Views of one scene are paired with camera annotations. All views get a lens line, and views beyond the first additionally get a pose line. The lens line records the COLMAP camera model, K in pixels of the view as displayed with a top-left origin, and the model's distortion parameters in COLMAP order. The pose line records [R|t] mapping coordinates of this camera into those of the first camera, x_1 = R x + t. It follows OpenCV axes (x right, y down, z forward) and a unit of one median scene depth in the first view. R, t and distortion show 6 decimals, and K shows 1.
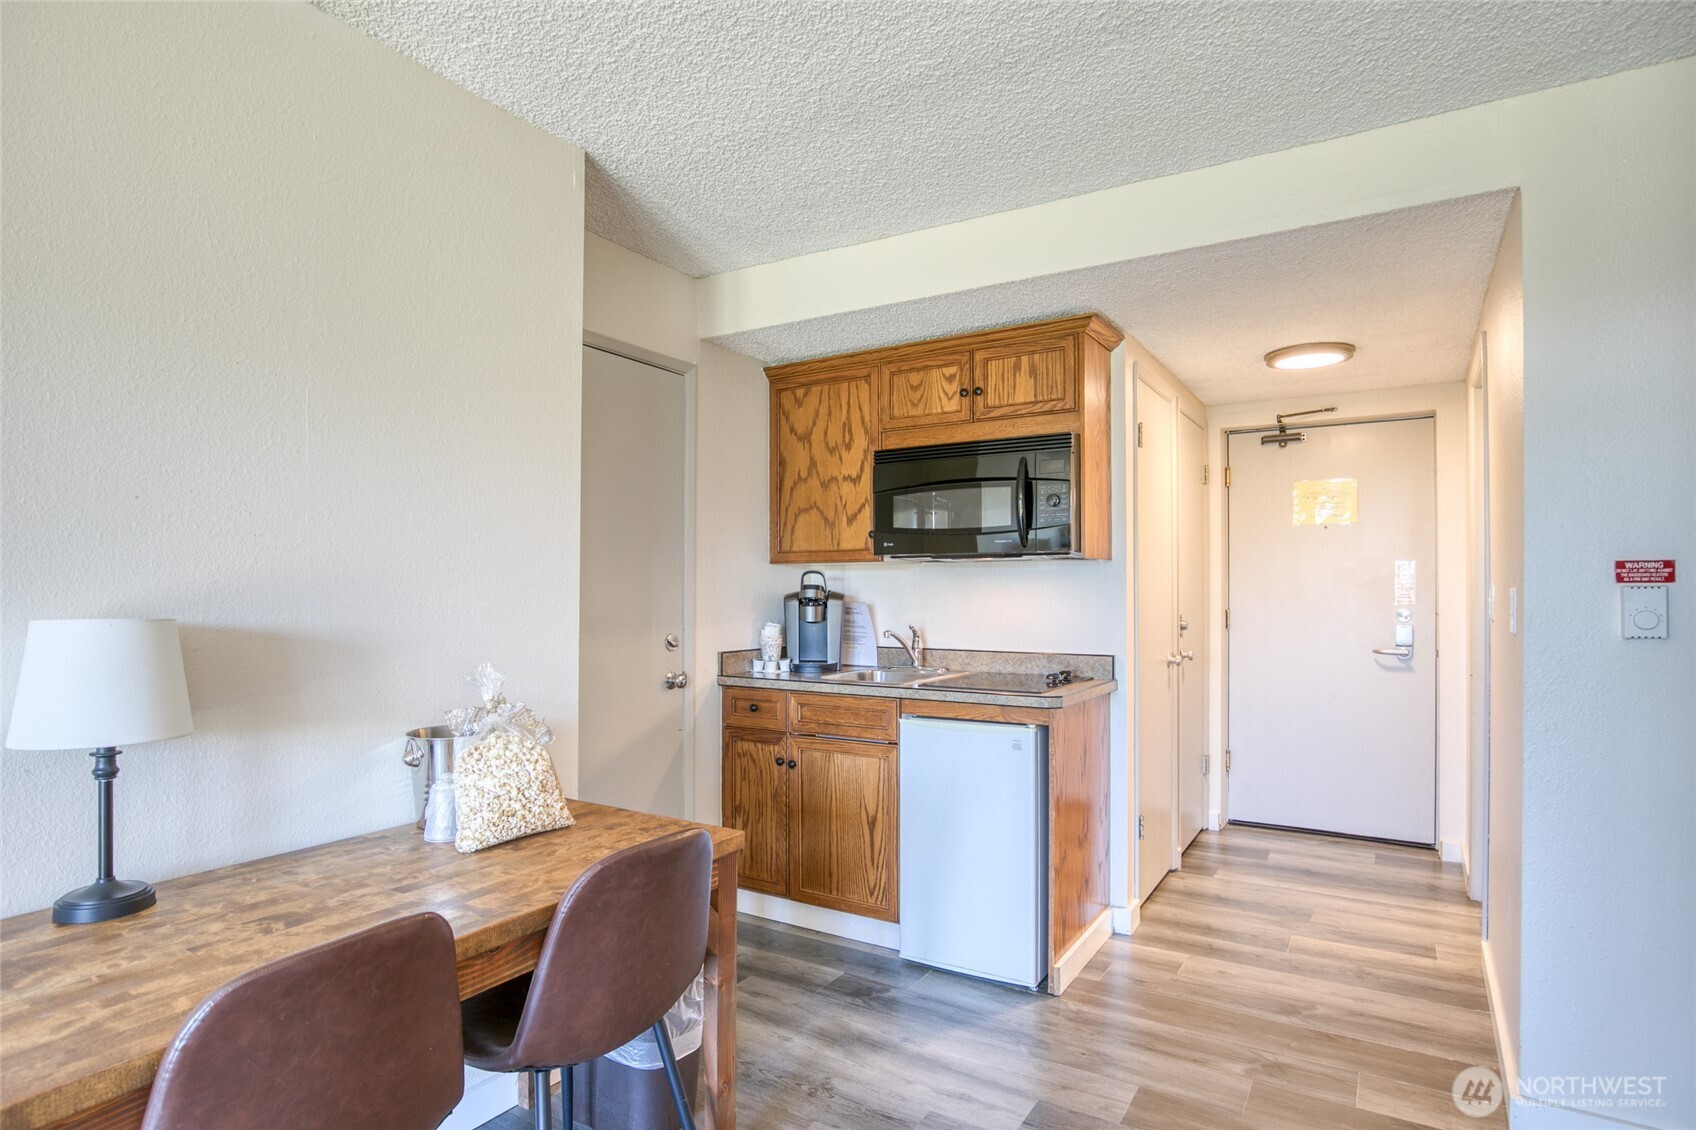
lens RADIAL K [[904.6, 0, 806.7], [0, 904.6, 585.1], [0, 0, 1]] dist [-0.026967, -0.001648]
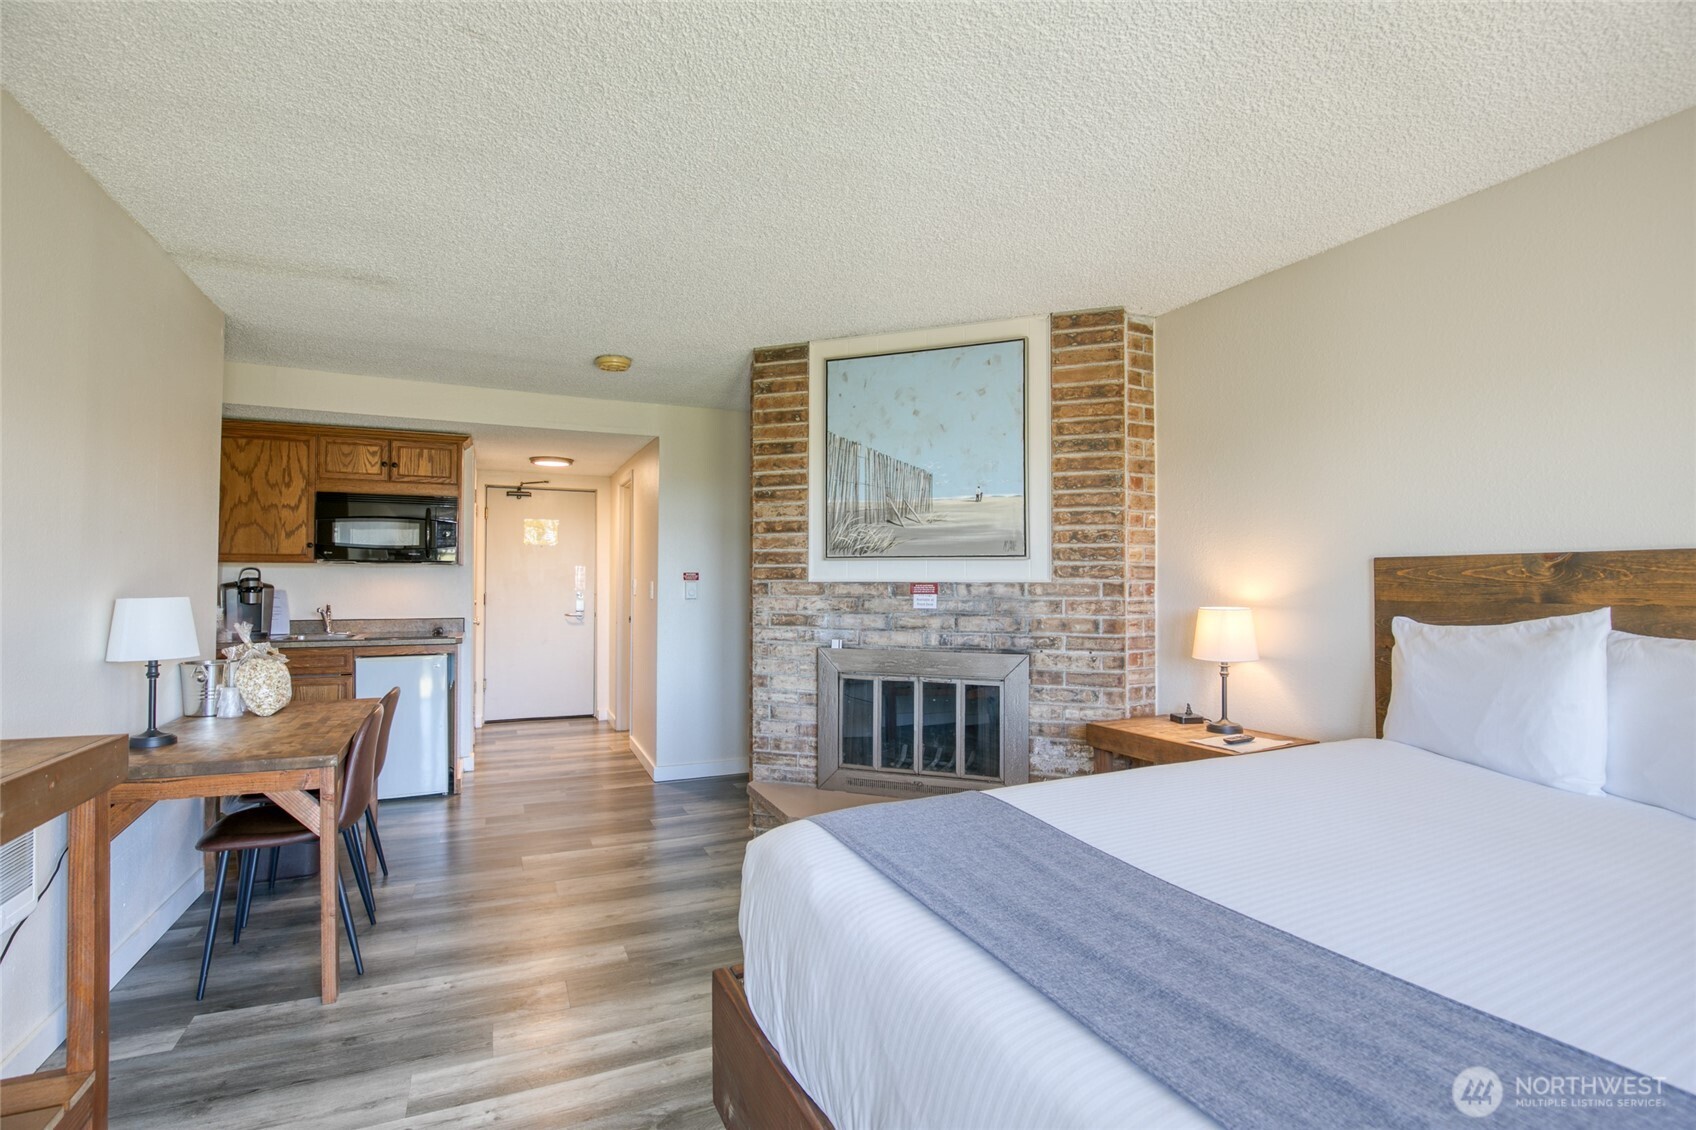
lens RADIAL K [[771.0, 0, 843.8], [0, 771.0, 572.5], [0, 0, 1]] dist [-0.000833, -0.000086]
pose [[0.540496, 0.012224, 0.841258, -0.524710], [-0.008060, 0.999924, -0.009351, -0.004789], [-0.841308, -0.001726, 0.540554, -0.456876]]
